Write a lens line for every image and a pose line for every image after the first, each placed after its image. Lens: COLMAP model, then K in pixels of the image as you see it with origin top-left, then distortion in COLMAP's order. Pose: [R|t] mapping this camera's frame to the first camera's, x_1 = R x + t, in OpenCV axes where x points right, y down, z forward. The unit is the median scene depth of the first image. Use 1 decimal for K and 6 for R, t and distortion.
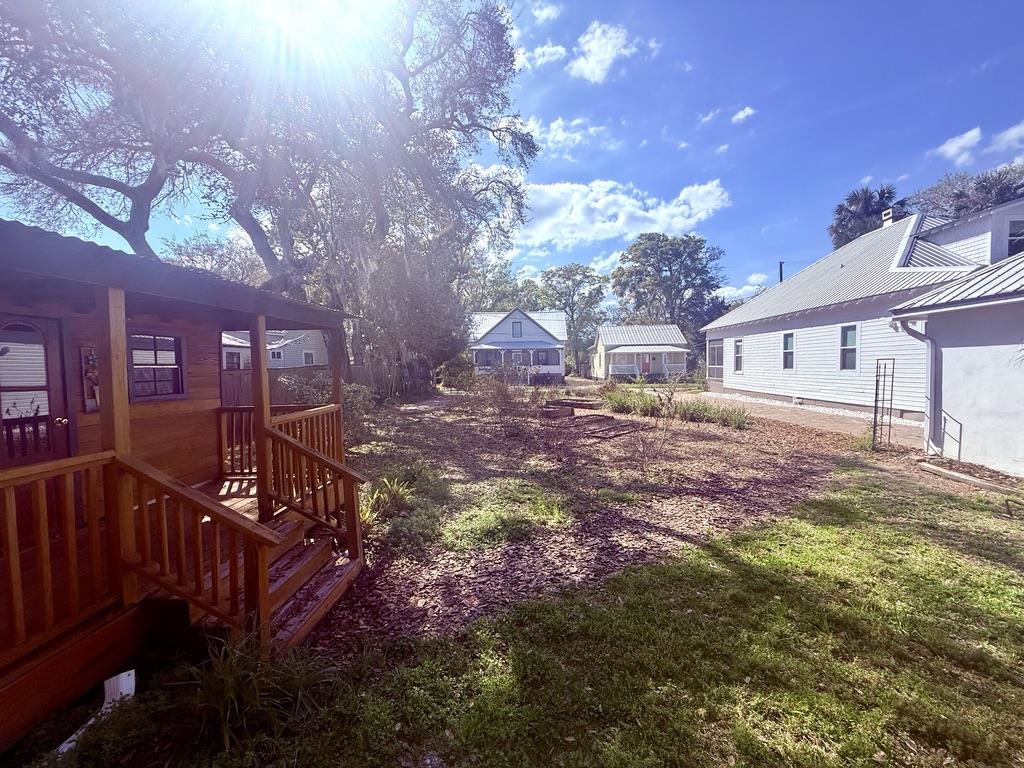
lens RADIAL K [[409.0, 0, 512.0], [0, 409.0, 384.0], [0, 0, 1]] dist [-0.000112, -0.000001]
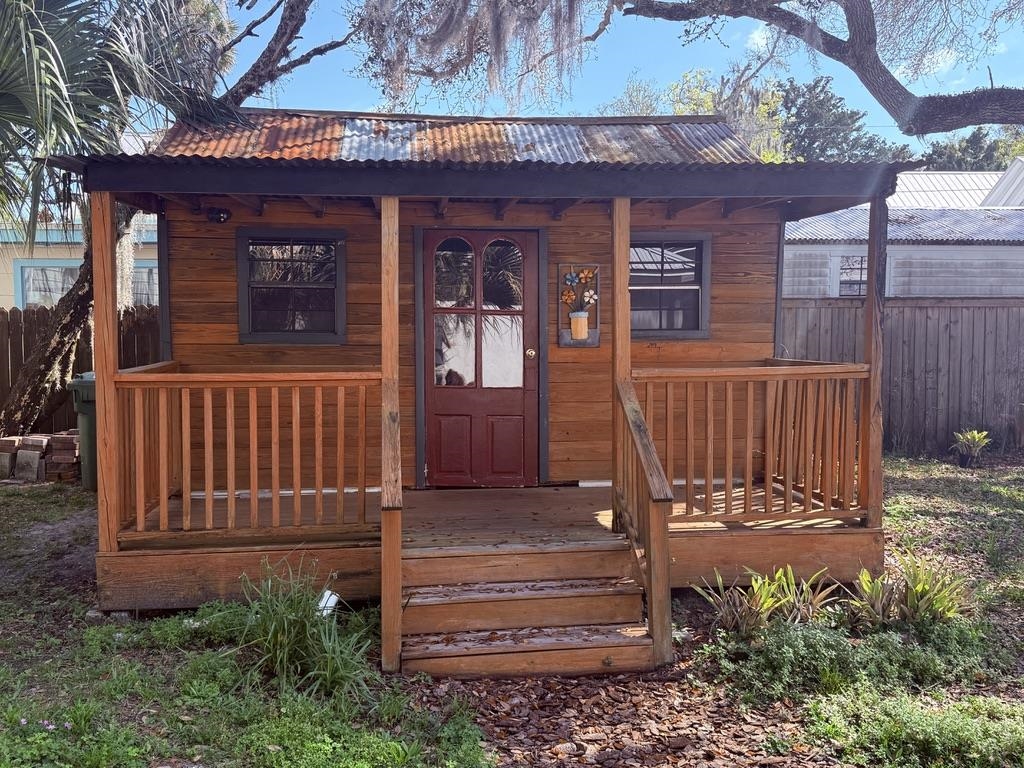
lens RADIAL K [[1062.5, 0, 512.0], [0, 1062.5, 384.0], [0, 0, 1]] dist [0.012816, 0.008970]
pose [[0.103266, 0.066615, -0.992421, 0.915811], [-0.034977, 0.997381, 0.063309, 0.014584], [0.994039, 0.028174, 0.105326, 0.646123]]
